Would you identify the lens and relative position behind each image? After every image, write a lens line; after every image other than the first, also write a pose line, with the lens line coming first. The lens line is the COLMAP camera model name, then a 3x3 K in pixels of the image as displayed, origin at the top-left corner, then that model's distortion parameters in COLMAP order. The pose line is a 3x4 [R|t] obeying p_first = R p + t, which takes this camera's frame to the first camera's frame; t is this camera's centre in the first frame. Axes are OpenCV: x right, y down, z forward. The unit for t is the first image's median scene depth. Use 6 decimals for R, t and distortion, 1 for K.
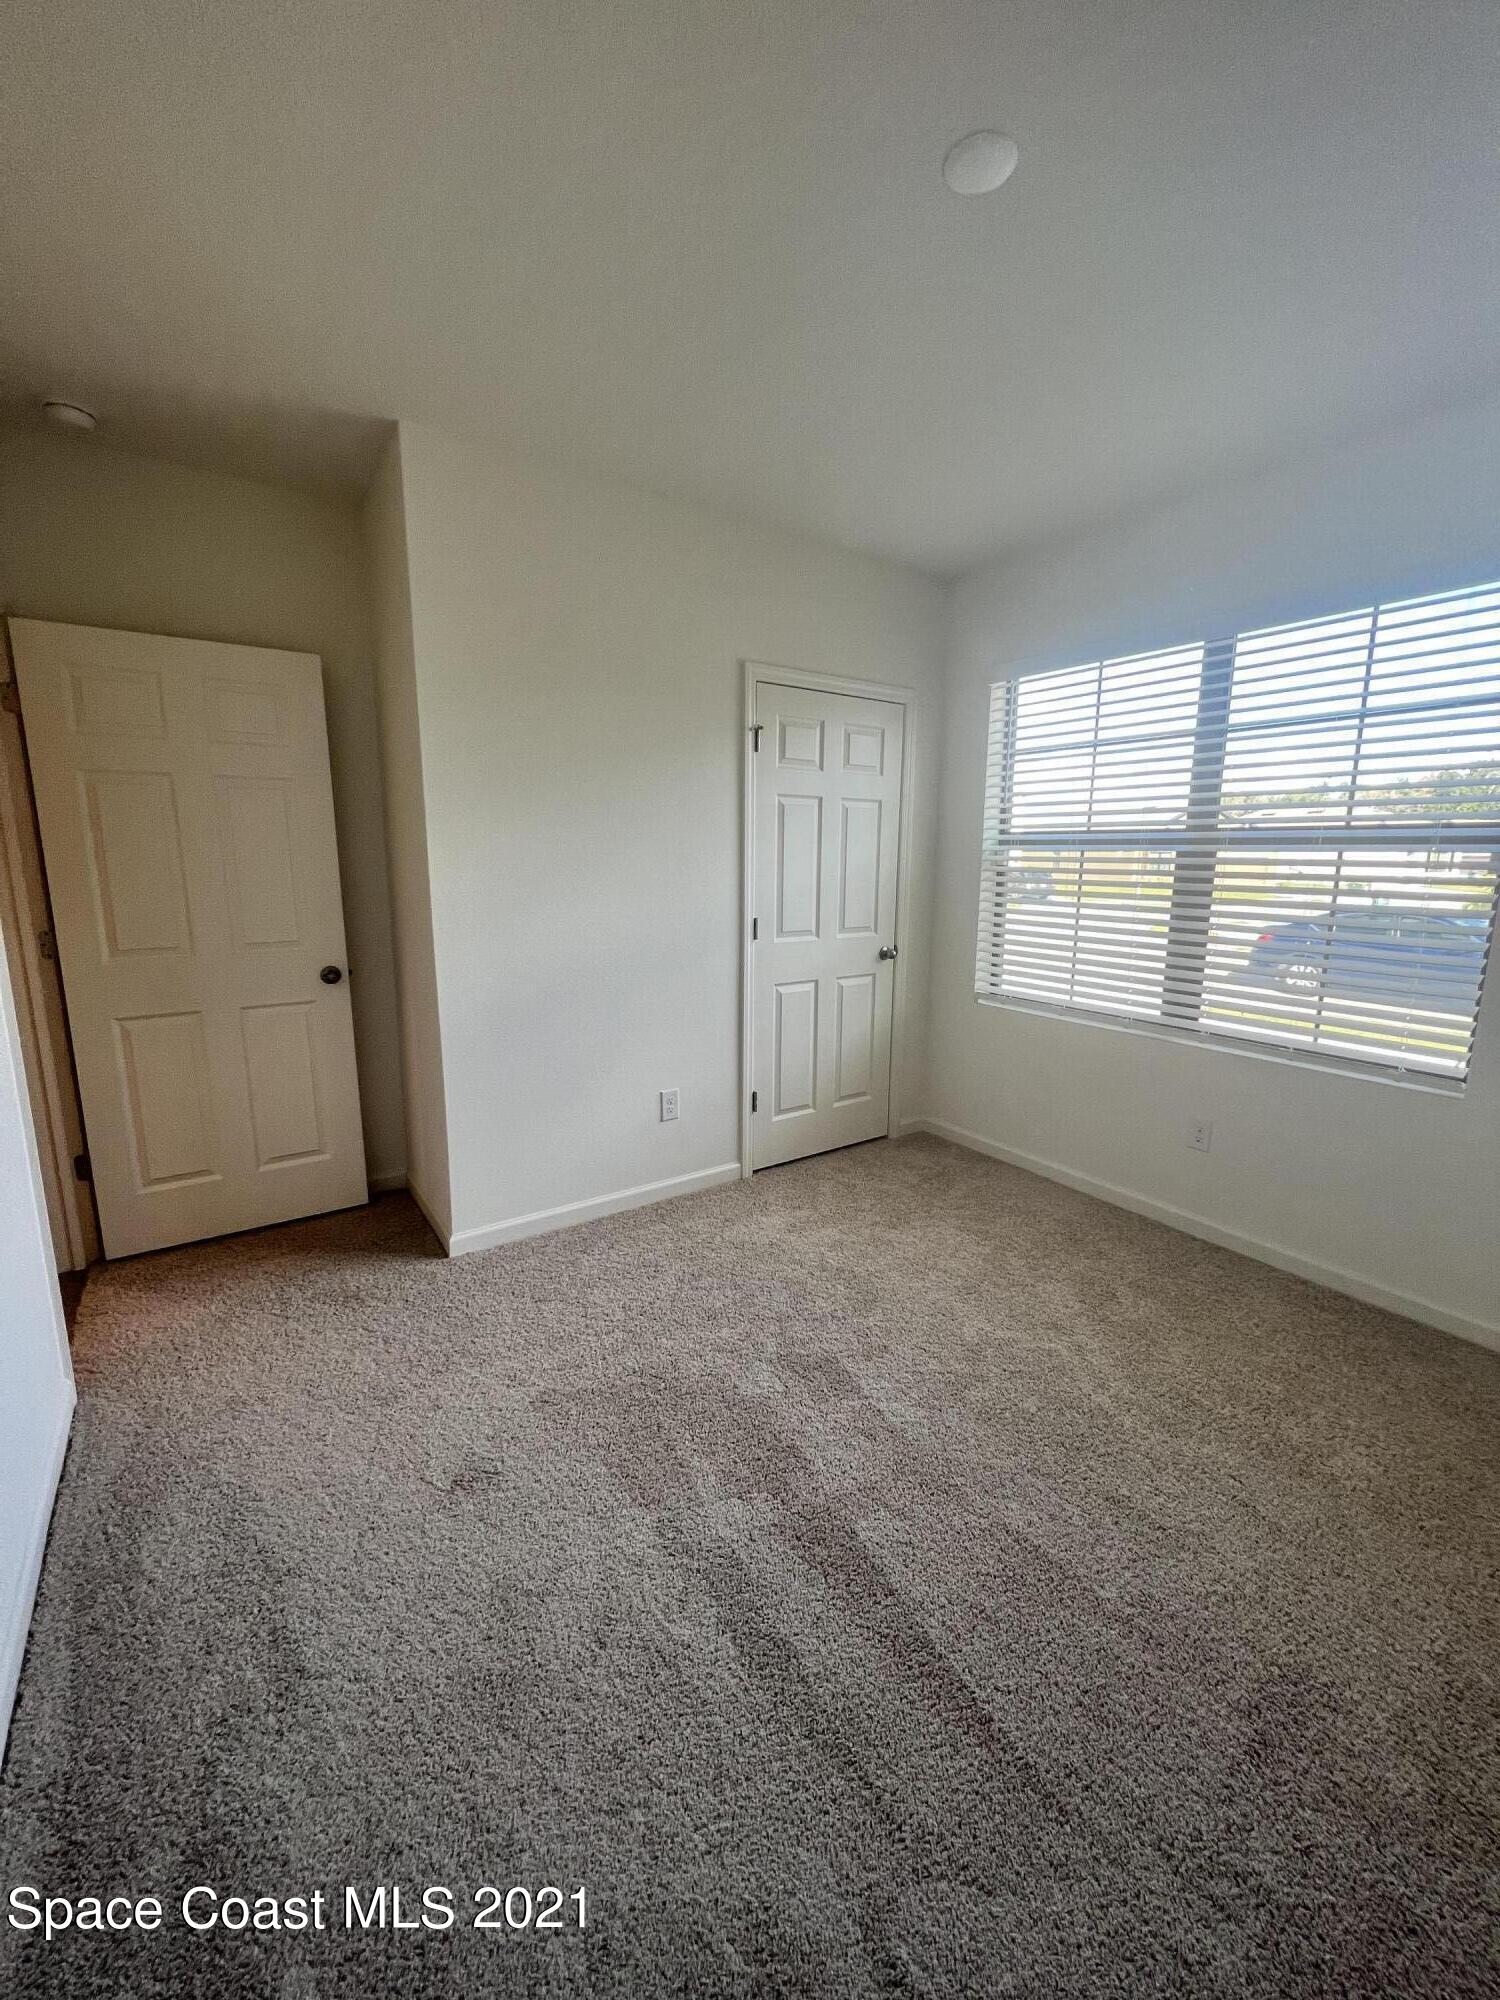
lens RADIAL K [[799.0, 0, 750.0], [0, 799.0, 1000.0], [0, 0, 1]] dist [0.002060, 0.000429]
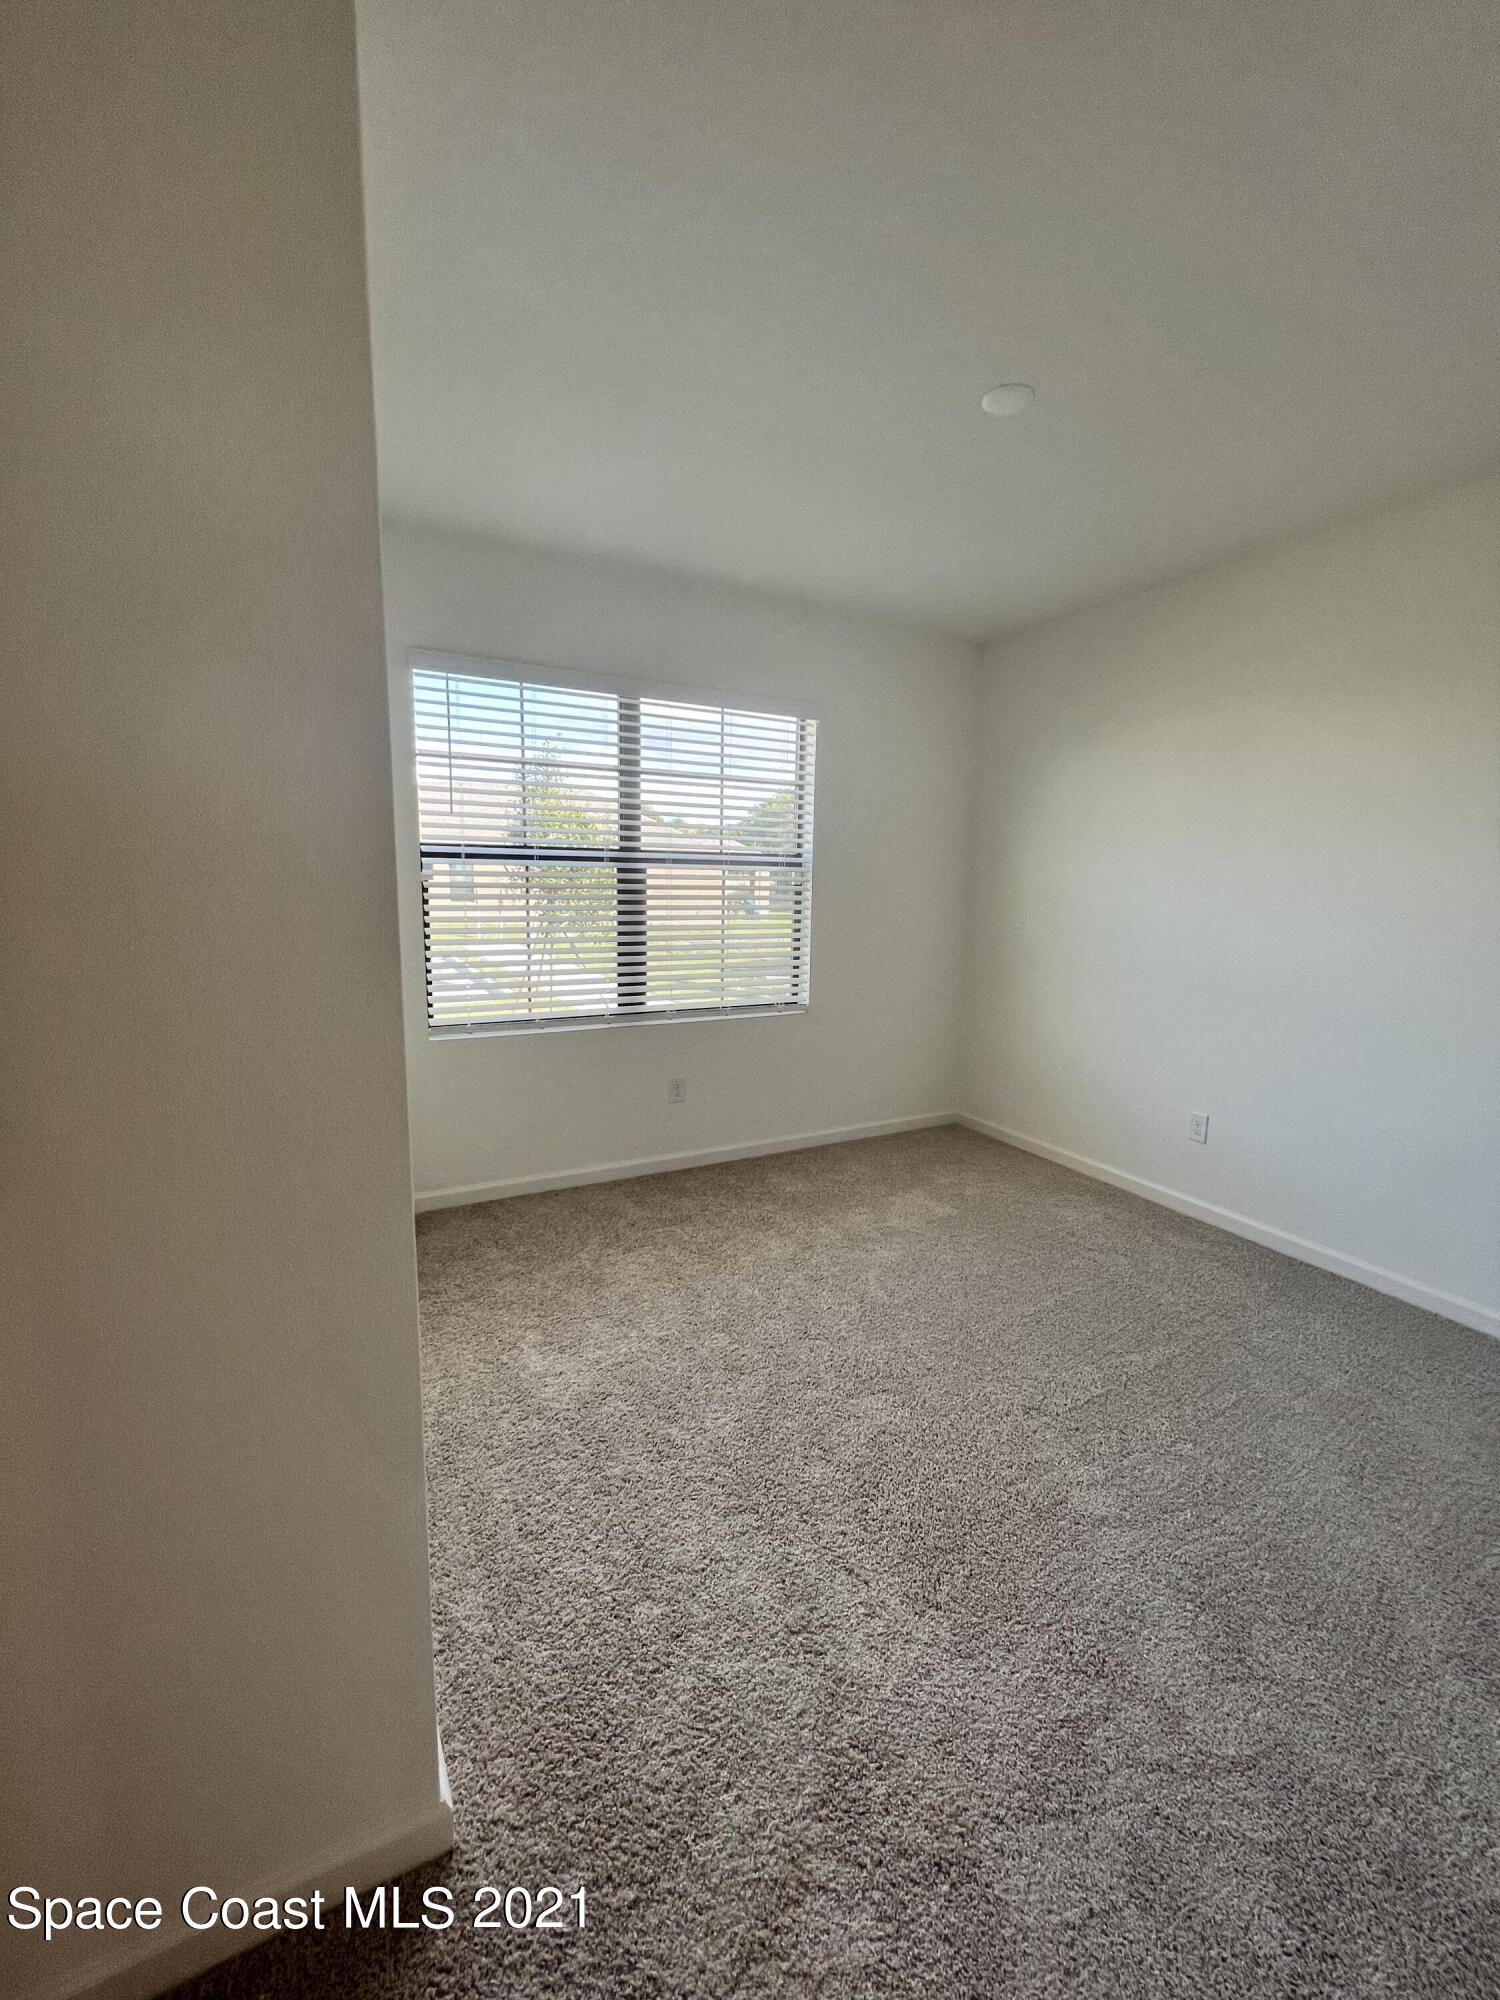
lens RADIAL K [[805.1, 0, 750.0], [0, 805.1, 1000.0], [0, 0, 1]] dist [0.001291, 0.000304]
pose [[0.125818, -0.153914, 0.980041, -0.657626], [0.163440, 0.977608, 0.132550, -0.124536], [-0.978497, 0.143501, 0.148157, 0.678342]]
